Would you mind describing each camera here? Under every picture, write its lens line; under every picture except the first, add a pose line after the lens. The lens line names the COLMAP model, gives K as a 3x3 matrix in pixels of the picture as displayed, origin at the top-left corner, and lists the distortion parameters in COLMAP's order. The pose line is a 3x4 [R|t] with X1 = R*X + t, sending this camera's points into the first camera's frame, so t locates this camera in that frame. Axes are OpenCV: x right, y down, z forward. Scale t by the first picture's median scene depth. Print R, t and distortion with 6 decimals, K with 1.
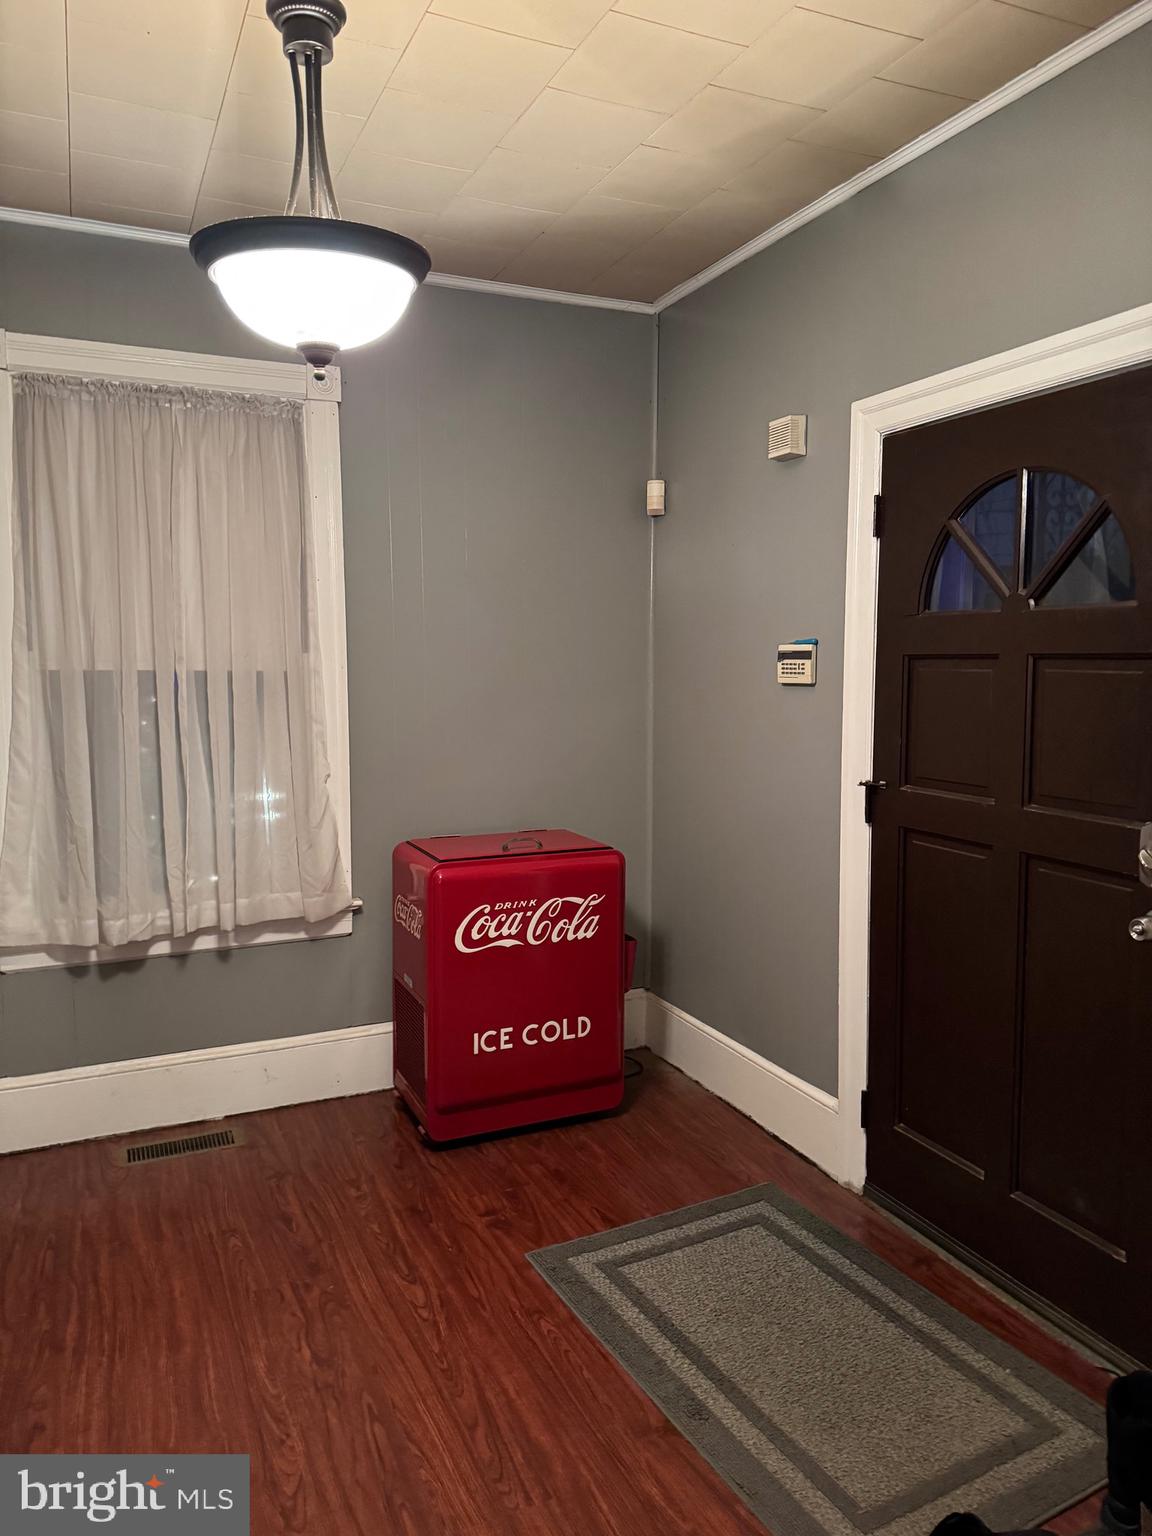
lens RADIAL K [[1078.1, 0, 568.8], [0, 1078.1, 751.7], [0, 0, 1]] dist [0.068791, -0.060018]
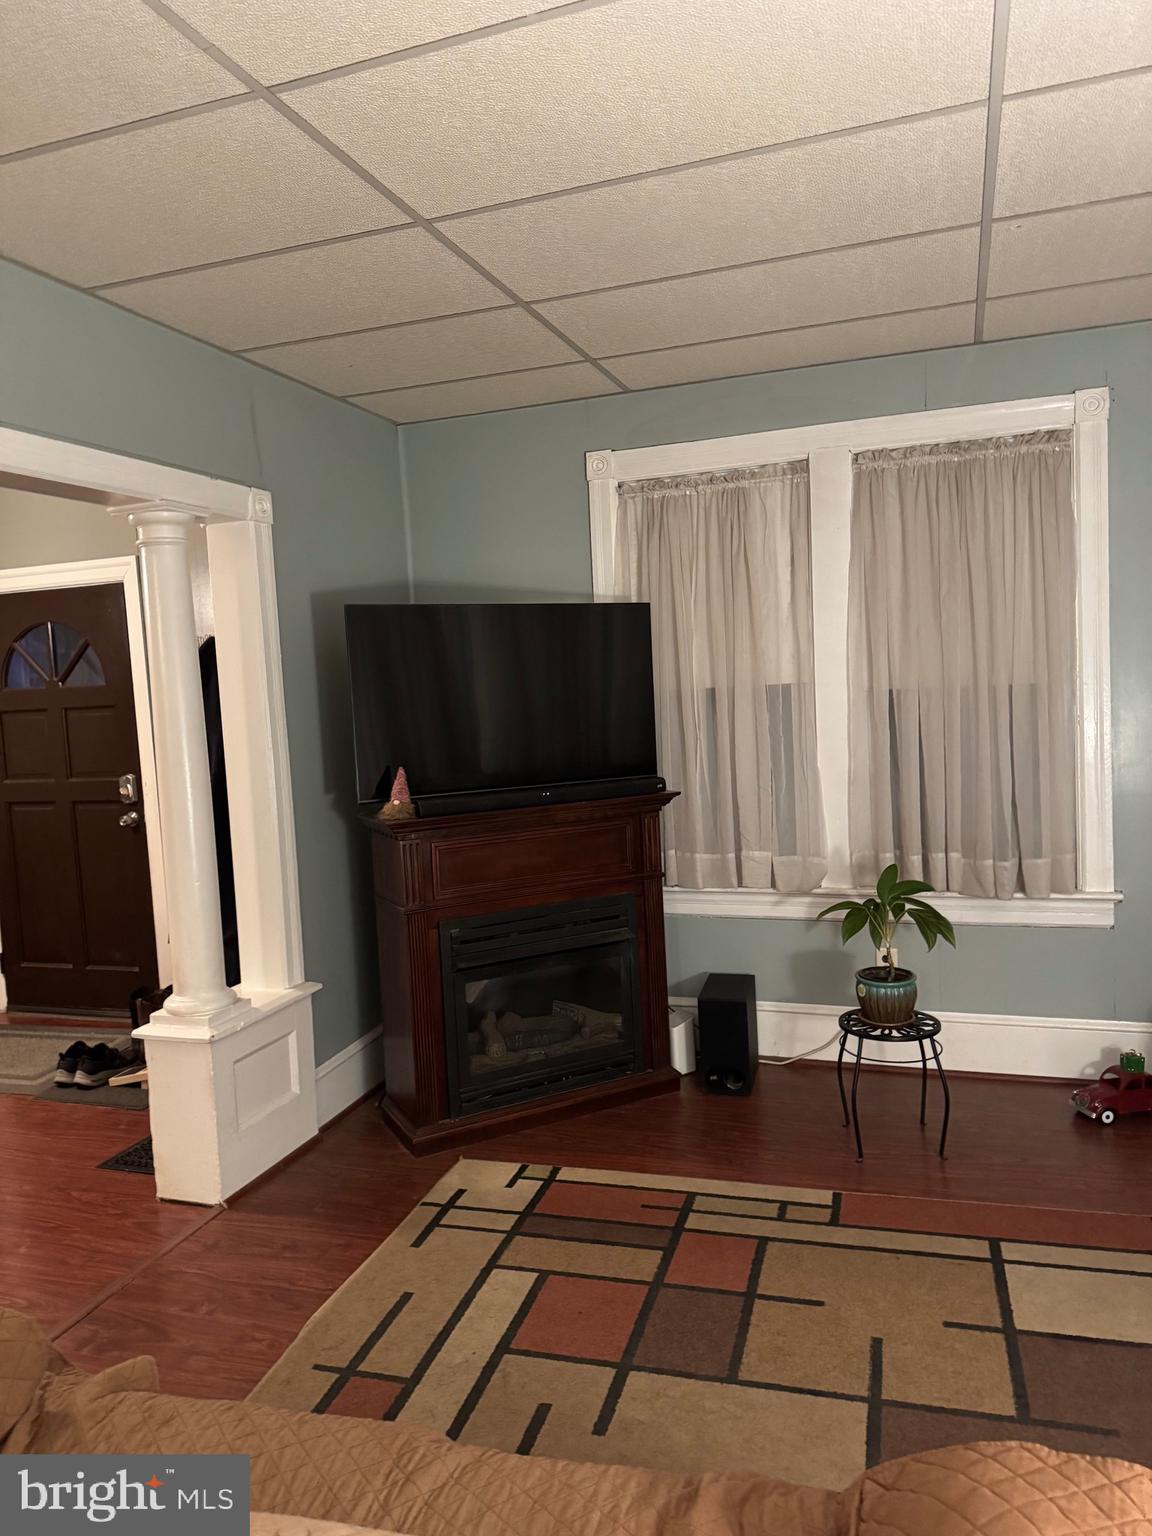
lens RADIAL K [[1078.1, 0, 571.4], [0, 1078.1, 767.0], [0, 0, 1]] dist [0.068791, -0.060018]
pose [[0.681577, -0.096370, 0.725373, -0.362571], [0.120110, 0.992579, 0.019011, 0.082037], [-0.721821, 0.074167, 0.688094, -0.932625]]
